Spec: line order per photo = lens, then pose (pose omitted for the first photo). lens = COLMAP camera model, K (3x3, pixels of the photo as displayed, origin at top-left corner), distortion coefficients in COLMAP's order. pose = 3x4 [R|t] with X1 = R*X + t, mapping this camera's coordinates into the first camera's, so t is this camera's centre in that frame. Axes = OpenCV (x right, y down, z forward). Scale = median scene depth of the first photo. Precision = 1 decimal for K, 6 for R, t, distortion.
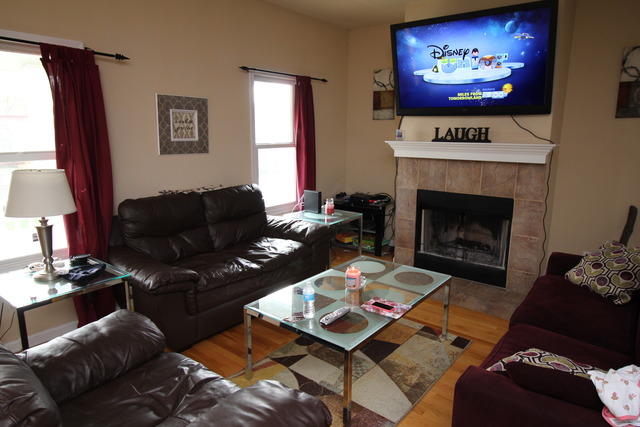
lens RADIAL K [[409.2, 0, 320.9], [0, 409.2, 211.0], [0, 0, 1]] dist [-0.005717, -0.002148]
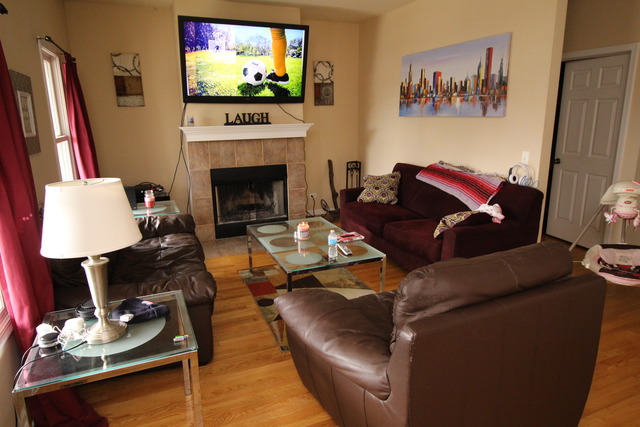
lens RADIAL K [[409.2, 0, 321.1], [0, 409.2, 213.5], [0, 0, 1]] dist [-0.005717, -0.002148]
pose [[0.467782, -0.220496, 0.855898, -0.664946], [0.189655, 0.970866, 0.146460, -0.045932], [-0.863256, 0.093814, 0.495972, 0.211343]]
